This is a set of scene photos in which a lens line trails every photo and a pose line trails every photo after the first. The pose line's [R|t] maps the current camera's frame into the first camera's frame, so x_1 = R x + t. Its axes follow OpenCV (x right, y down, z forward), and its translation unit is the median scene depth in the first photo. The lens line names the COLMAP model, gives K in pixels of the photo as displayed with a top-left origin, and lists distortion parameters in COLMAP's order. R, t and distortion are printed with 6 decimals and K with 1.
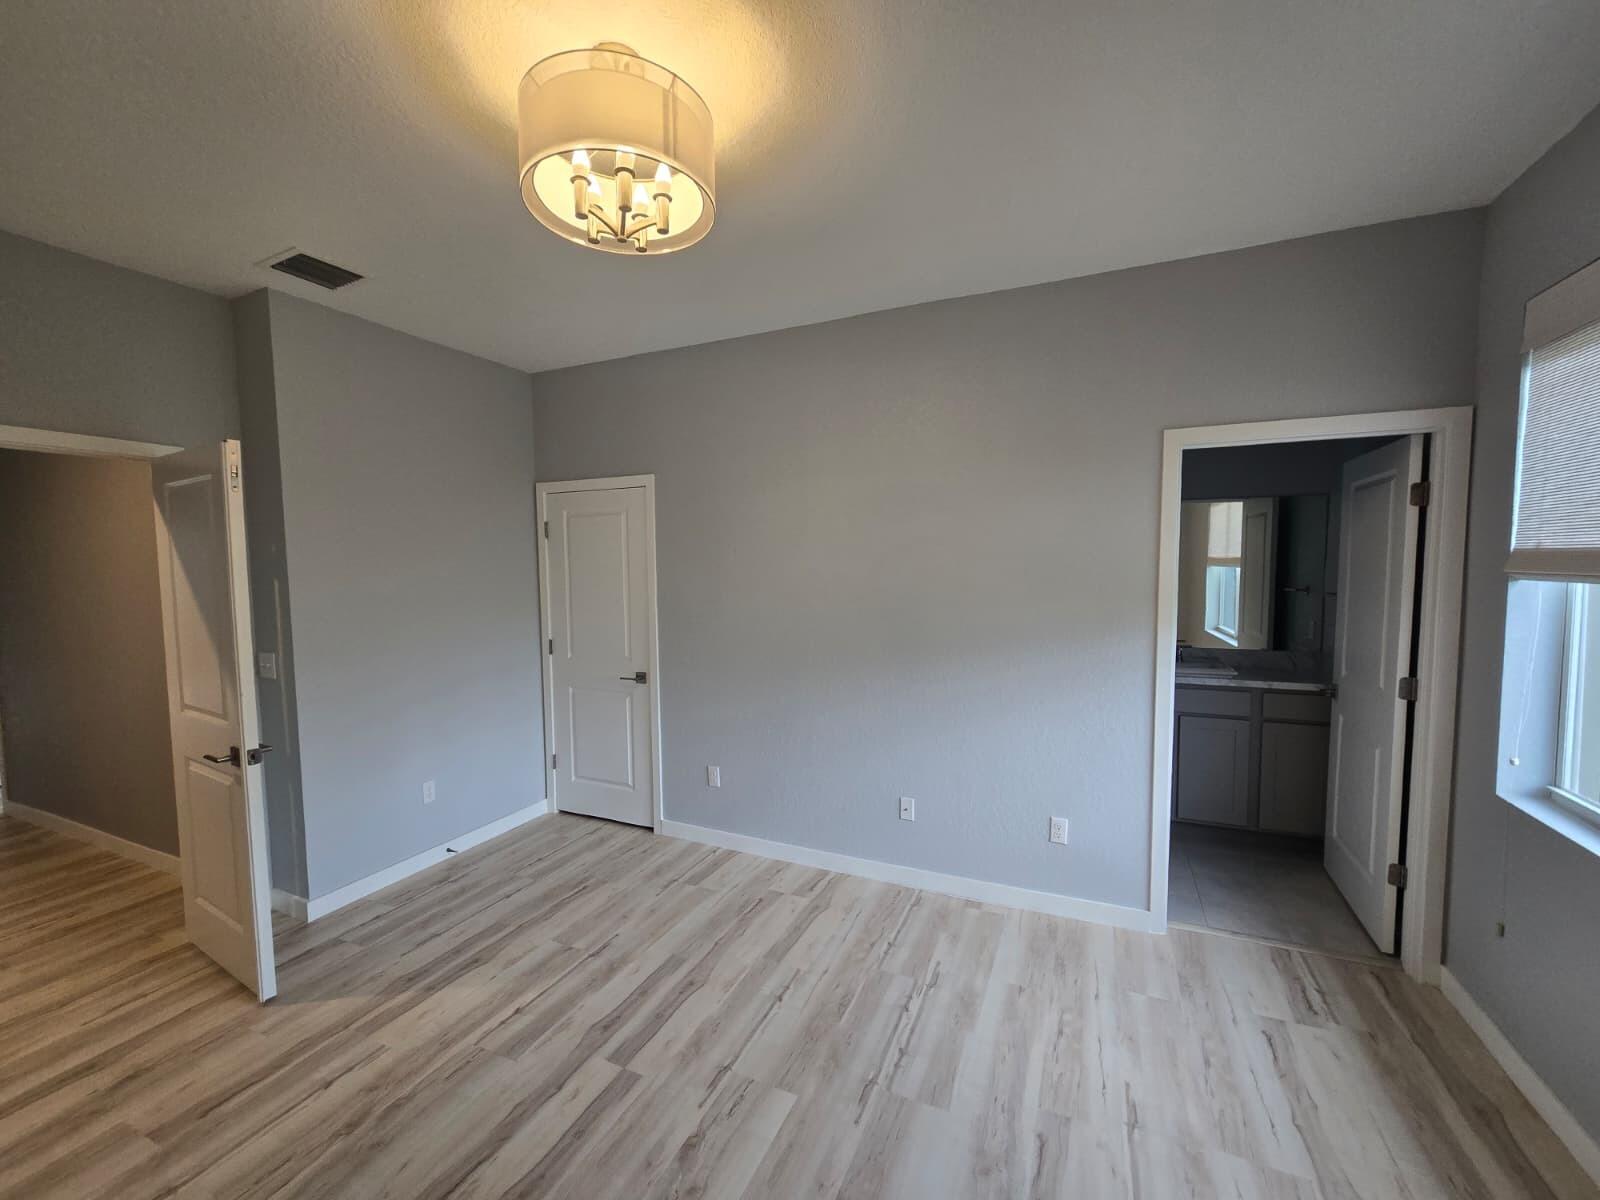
lens RADIAL K [[659.6, 0, 798.9], [0, 659.6, 609.4], [0, 0, 1]] dist [-0.002017, 0.004250]
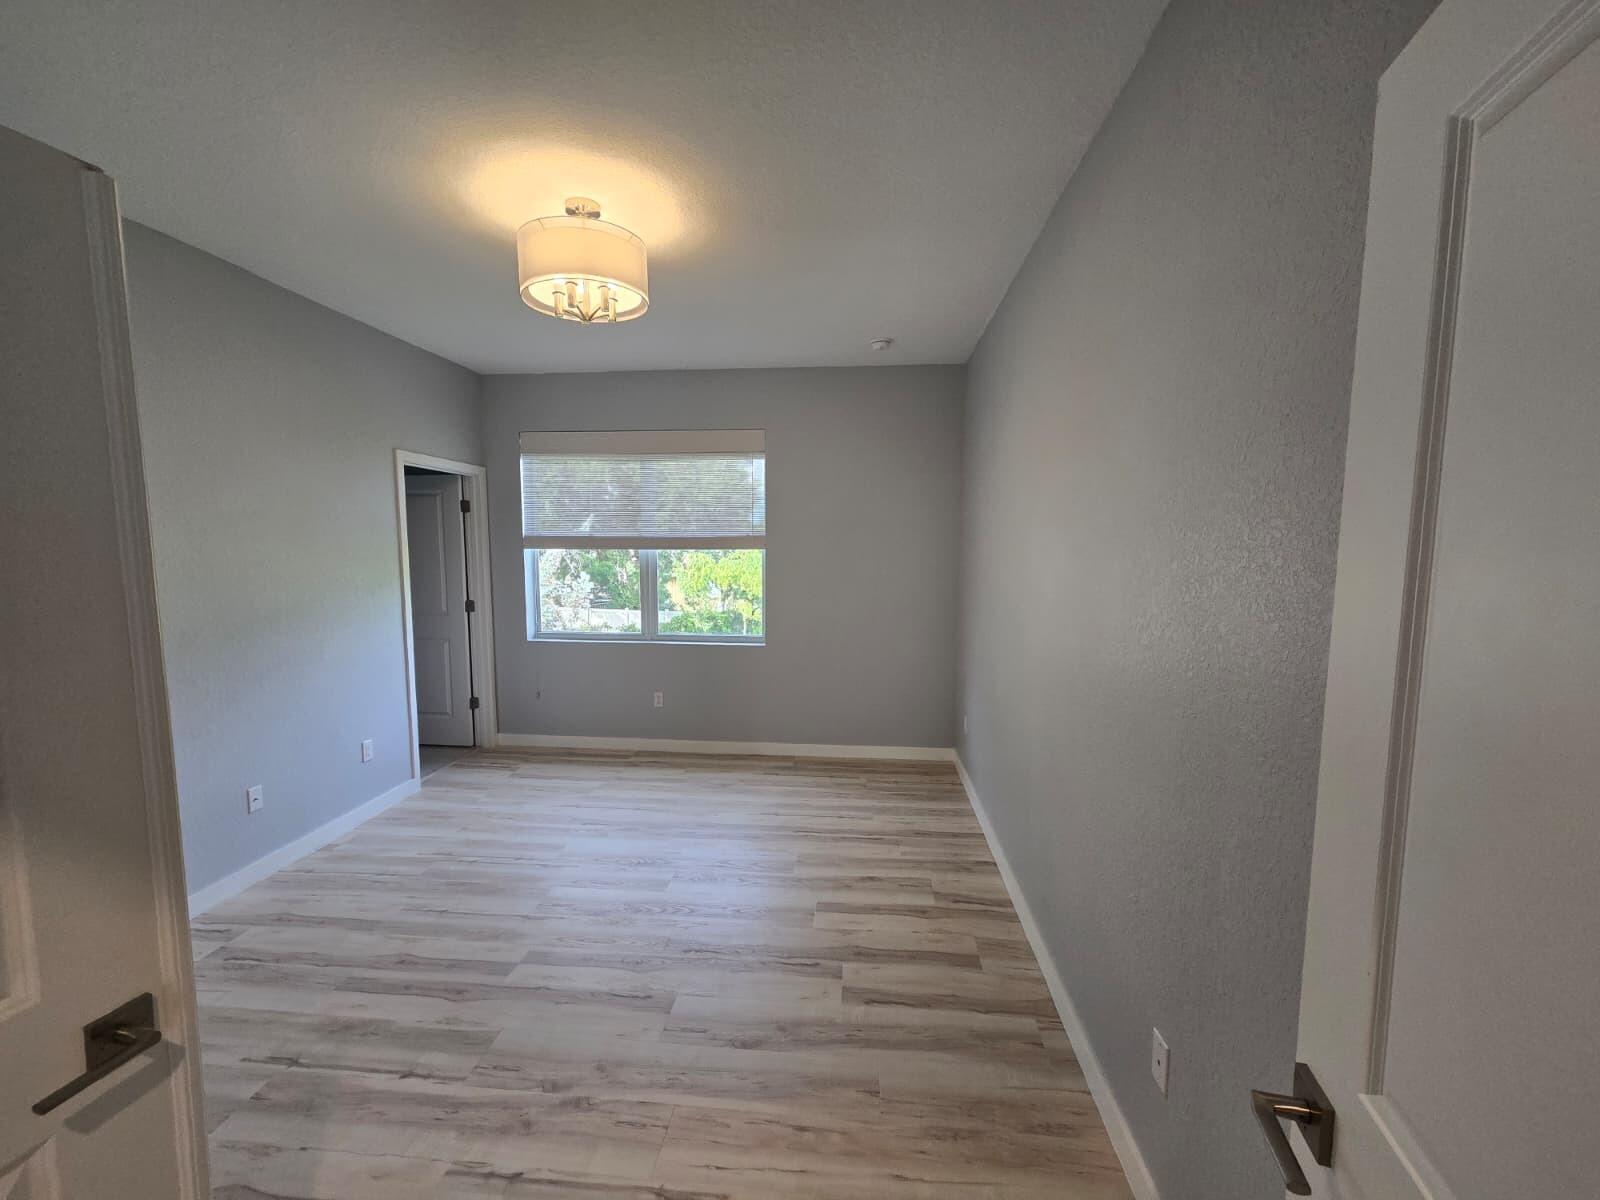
lens RADIAL K [[658.2, 0, 796.6], [0, 658.2, 608.3], [0, 0, 1]] dist [0.000833, 0.002159]
pose [[-0.319461, -0.084696, 0.943807, -1.243097], [0.067063, 0.991479, 0.111673, -0.025368], [-0.945223, 0.098970, -0.311059, 0.702712]]
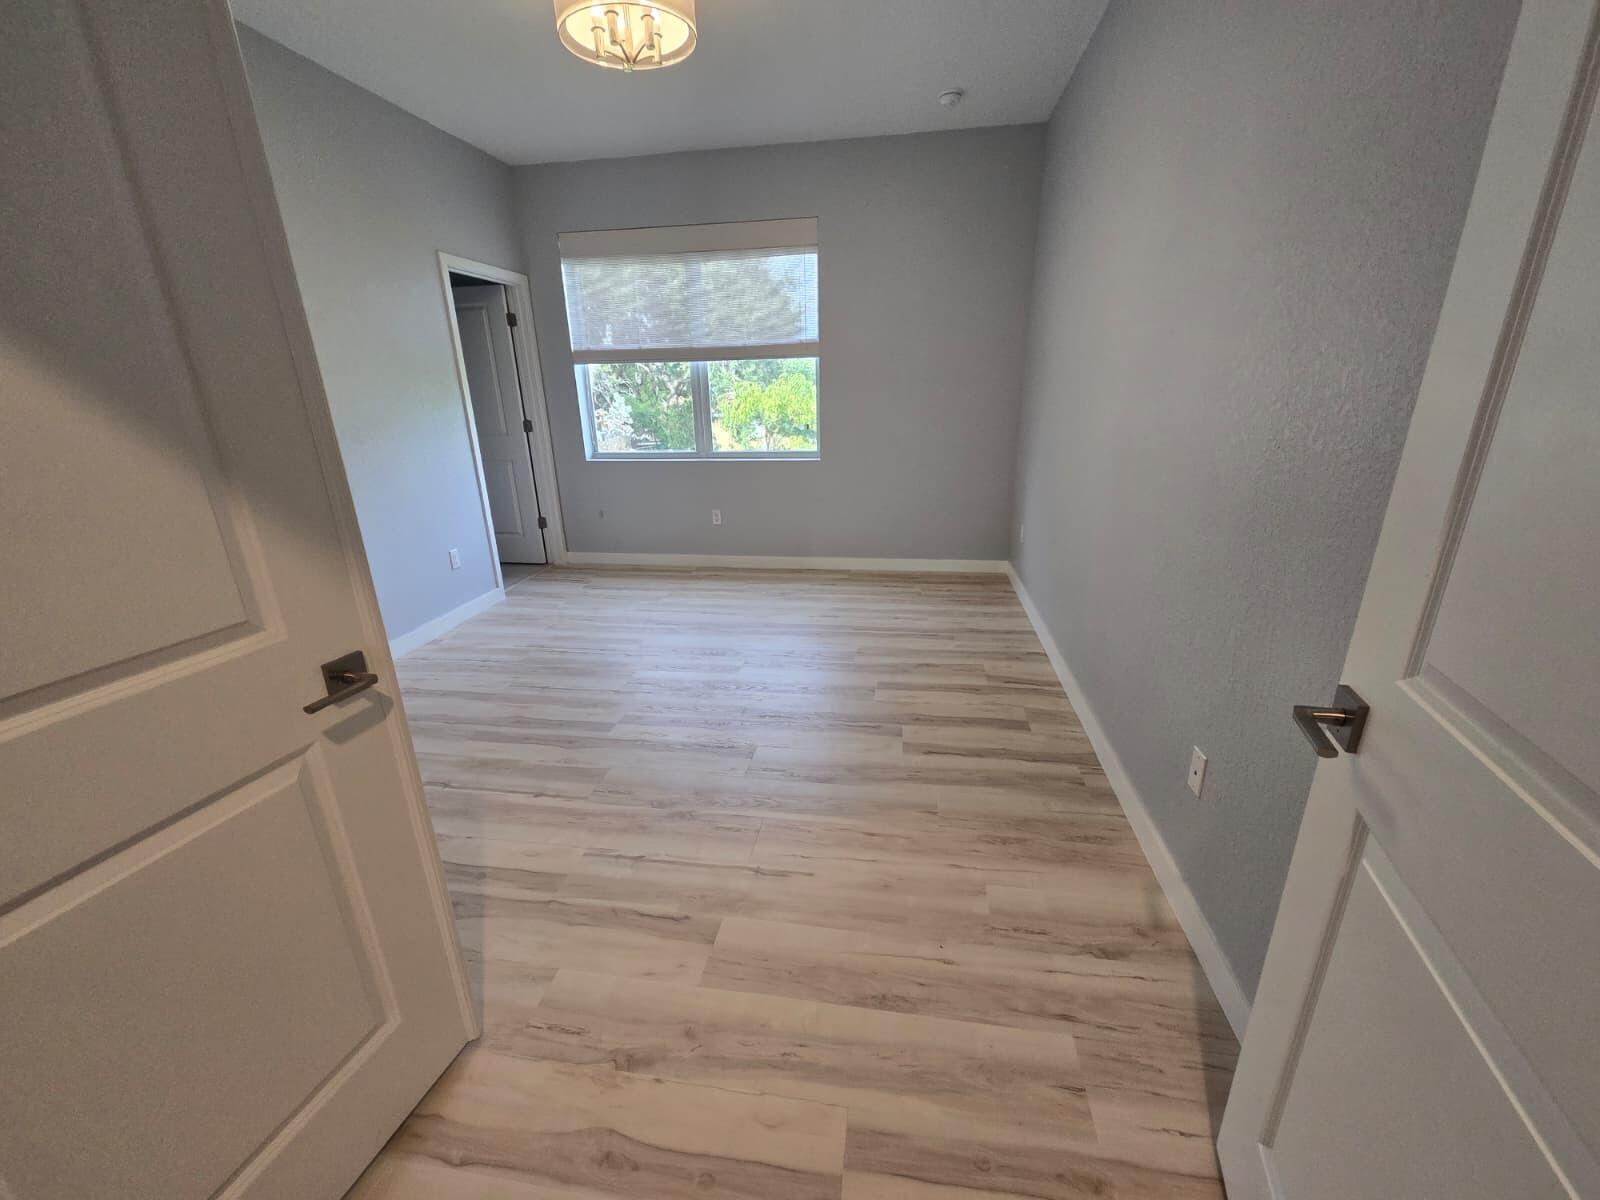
lens RADIAL K [[658.2, 0, 796.6], [0, 658.2, 608.3], [0, 0, 1]] dist [0.000833, 0.002159]
pose [[-0.258121, -0.300580, 0.918164, -1.279547], [0.094563, 0.937946, 0.333640, 0.052334], [-0.961474, 0.172944, -0.213680, 0.752786]]
